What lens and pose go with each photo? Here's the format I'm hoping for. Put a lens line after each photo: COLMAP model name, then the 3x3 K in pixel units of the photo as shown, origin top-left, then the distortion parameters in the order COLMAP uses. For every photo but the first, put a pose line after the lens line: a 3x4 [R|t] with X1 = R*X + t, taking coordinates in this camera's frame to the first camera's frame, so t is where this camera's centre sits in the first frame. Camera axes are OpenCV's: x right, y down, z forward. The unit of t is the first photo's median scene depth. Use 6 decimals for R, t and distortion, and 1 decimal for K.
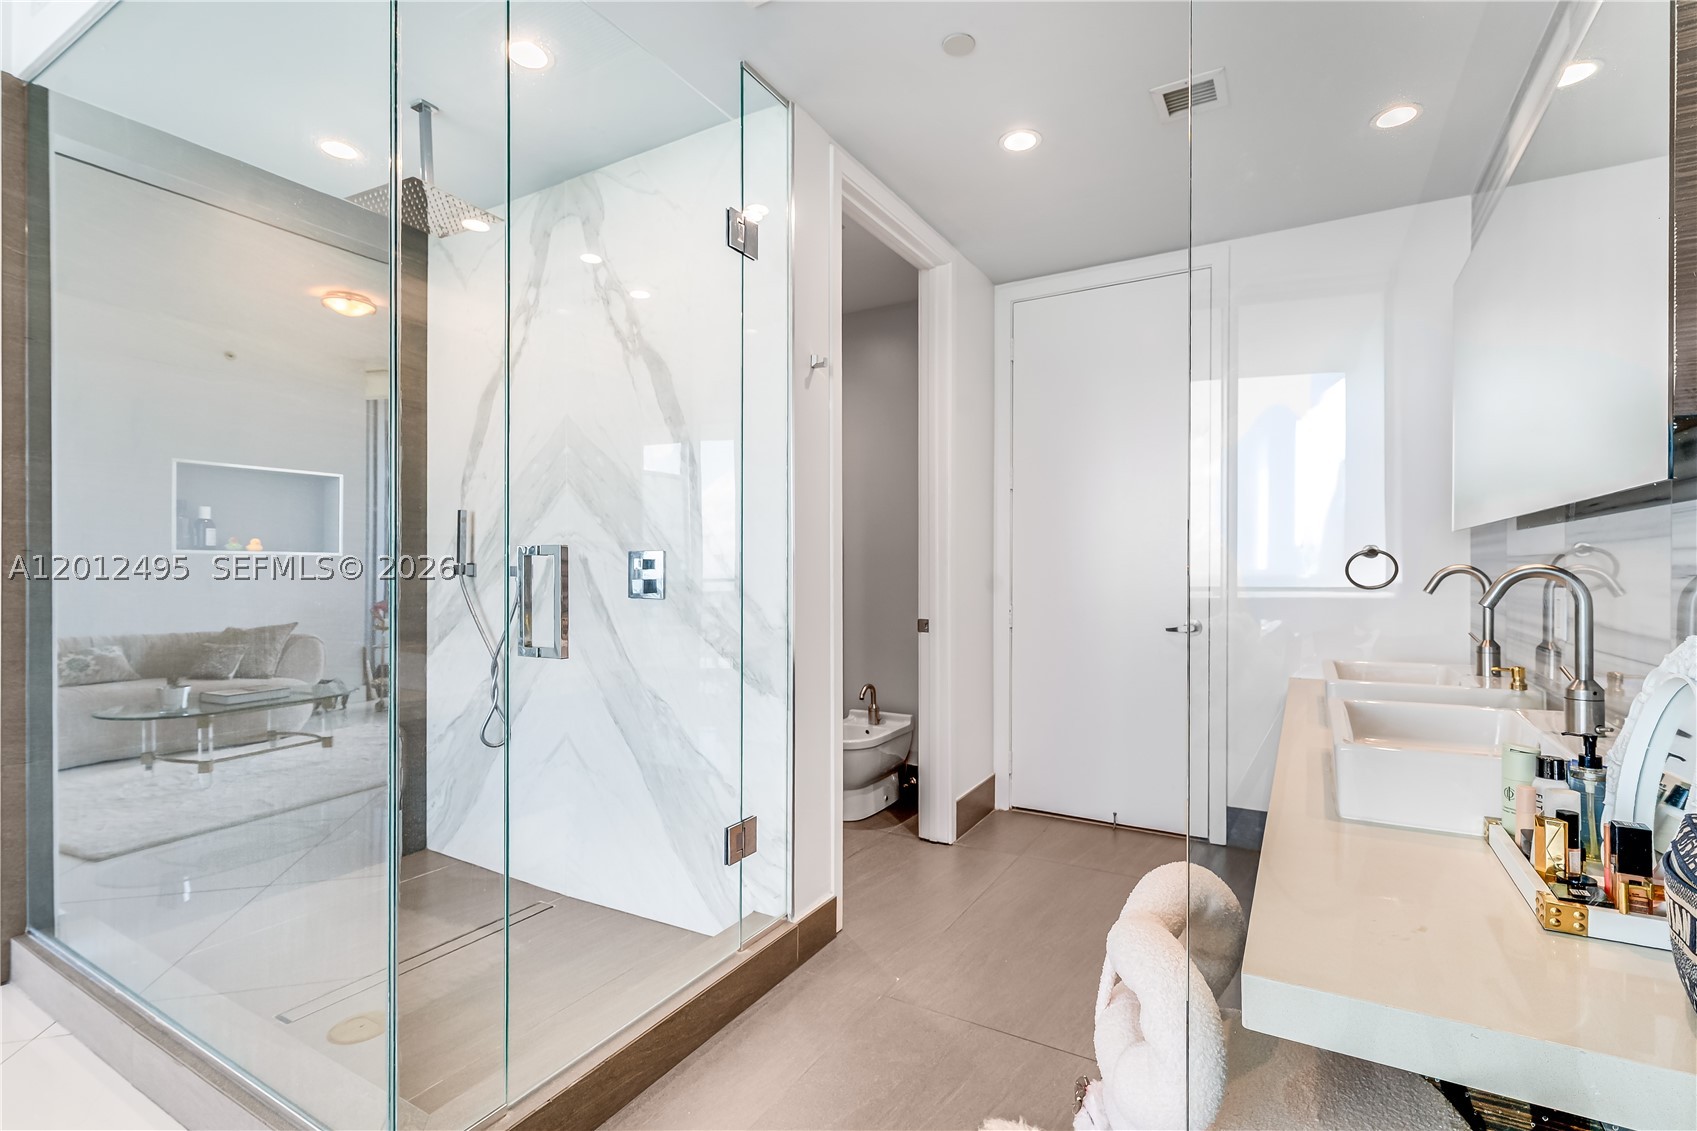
lens RADIAL K [[784.6, 0, 850.0], [0, 784.6, 568.3], [0, 0, 1]] dist [-0.010765, 0.000735]
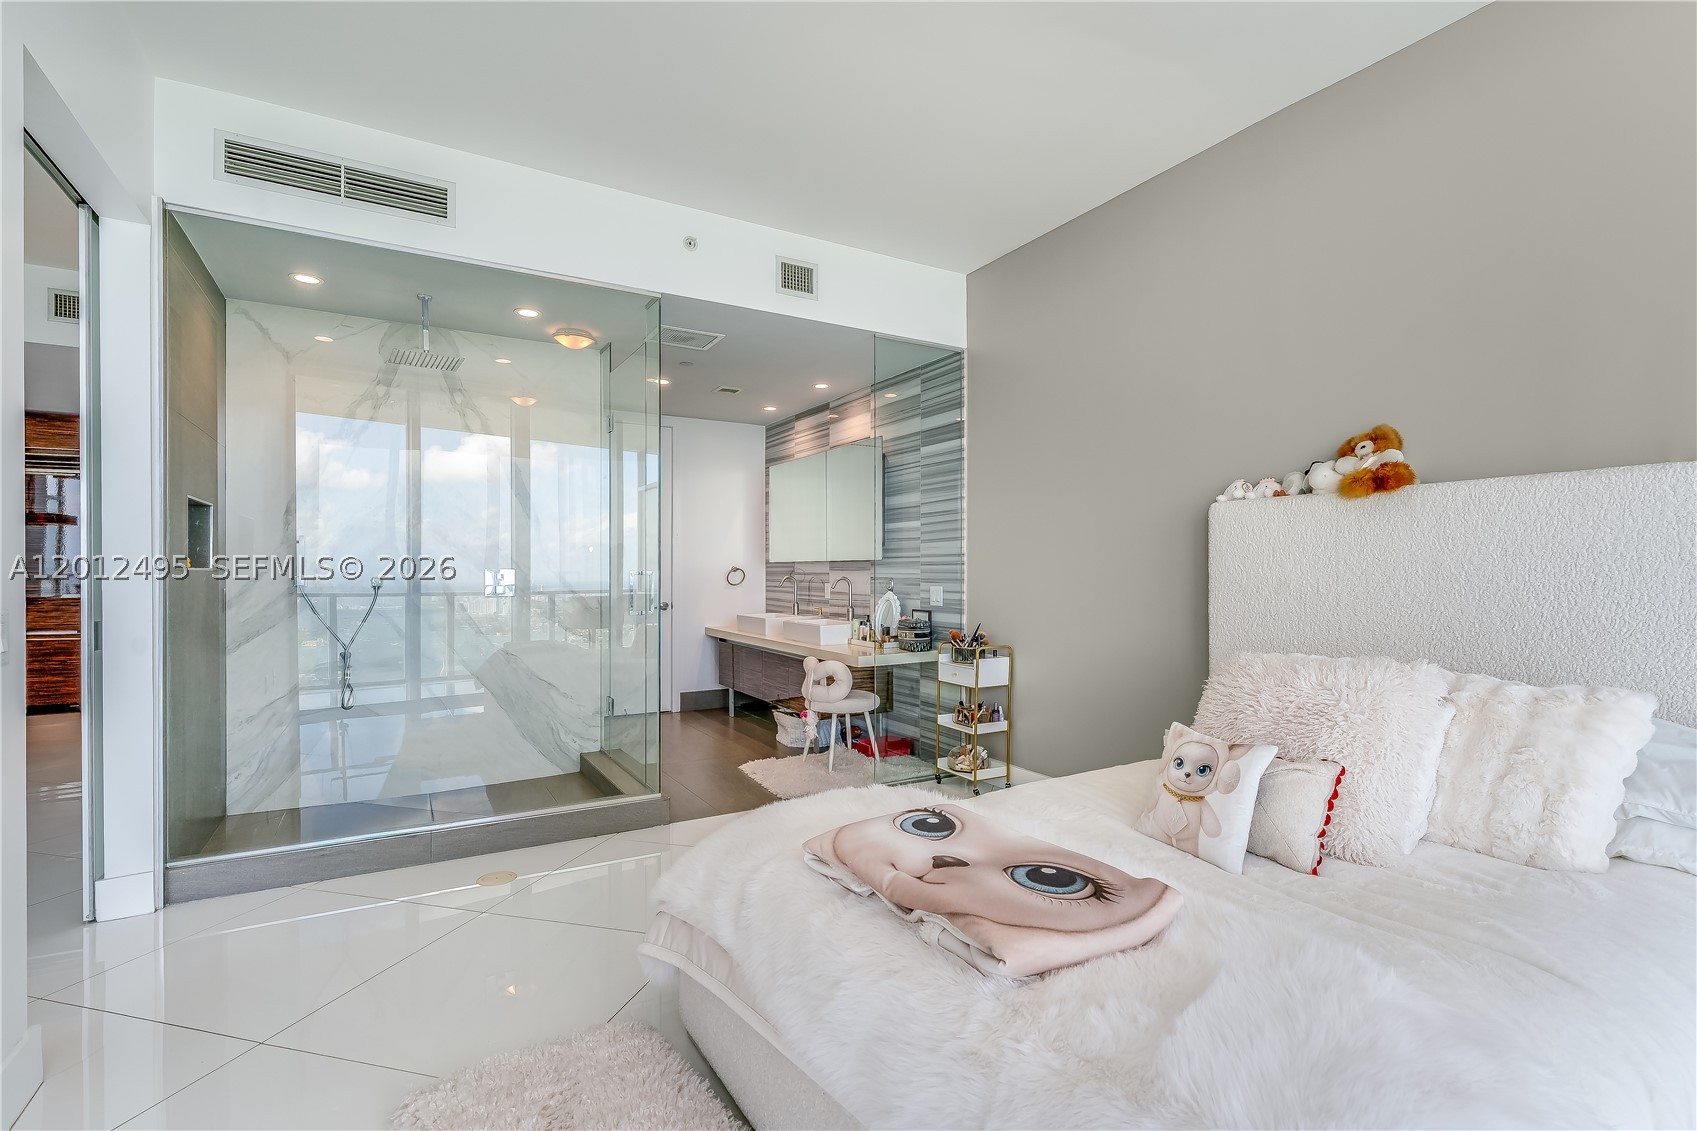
lens RADIAL K [[784.6, 0, 847.4], [0, 784.6, 568.8], [0, 0, 1]] dist [-0.010765, 0.000735]
pose [[0.500608, 0.002593, 0.865670, -1.170148], [-0.003816, 0.999992, -0.000788, -0.021617], [-0.865666, -0.002909, 0.500614, -0.443679]]
